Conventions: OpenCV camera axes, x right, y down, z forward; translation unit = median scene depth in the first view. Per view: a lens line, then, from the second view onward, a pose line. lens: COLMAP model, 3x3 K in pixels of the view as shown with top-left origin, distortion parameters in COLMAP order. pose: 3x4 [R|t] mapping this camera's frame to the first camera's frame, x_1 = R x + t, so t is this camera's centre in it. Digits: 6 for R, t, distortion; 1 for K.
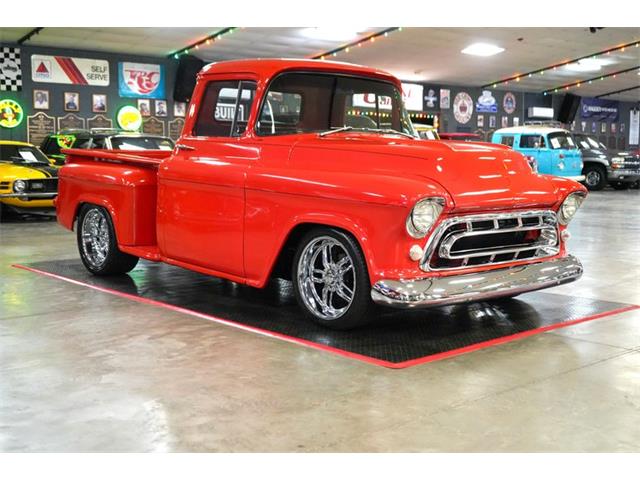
lens RADIAL K [[814.3, 0, 320.0], [0, 814.3, 240.0], [0, 0, 1]] dist [0.003725, -0.004843]
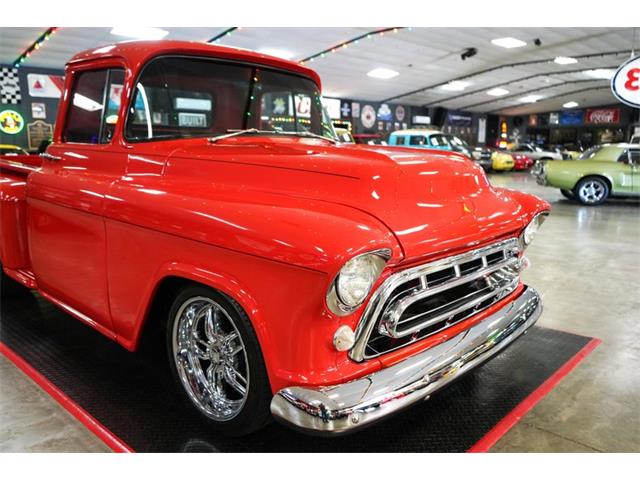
lens RADIAL K [[508.9, 0, 320.0], [0, 508.9, 240.0], [0, 0, 1]] dist [-0.011455, 0.000384]
pose [[0.996173, -0.024289, 0.083964, 0.019811], [0.018109, 0.997124, 0.073597, -0.023878], [-0.085510, -0.071795, 0.993747, 0.177073]]
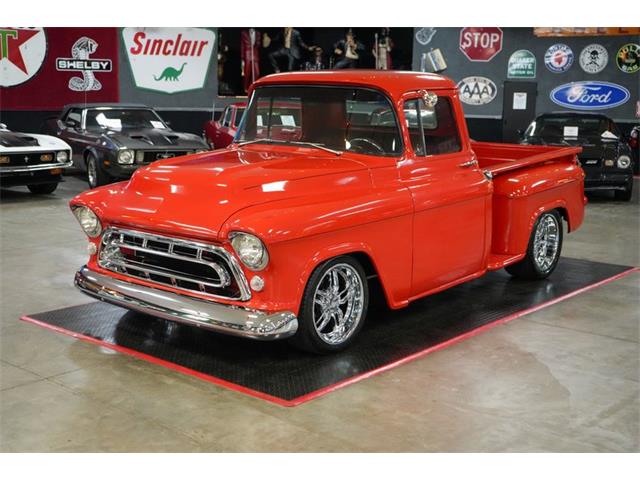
lens RADIAL K [[883.4, 0, 320.0], [0, 883.4, 240.0], [0, 0, 1]] dist [-0.005167, 0.029583]
pose [[0.149745, 0.167128, -0.974497, 0.389481], [-0.120753, 0.981324, 0.149743, -0.064124], [0.981323, 0.095250, 0.167130, 0.300878]]
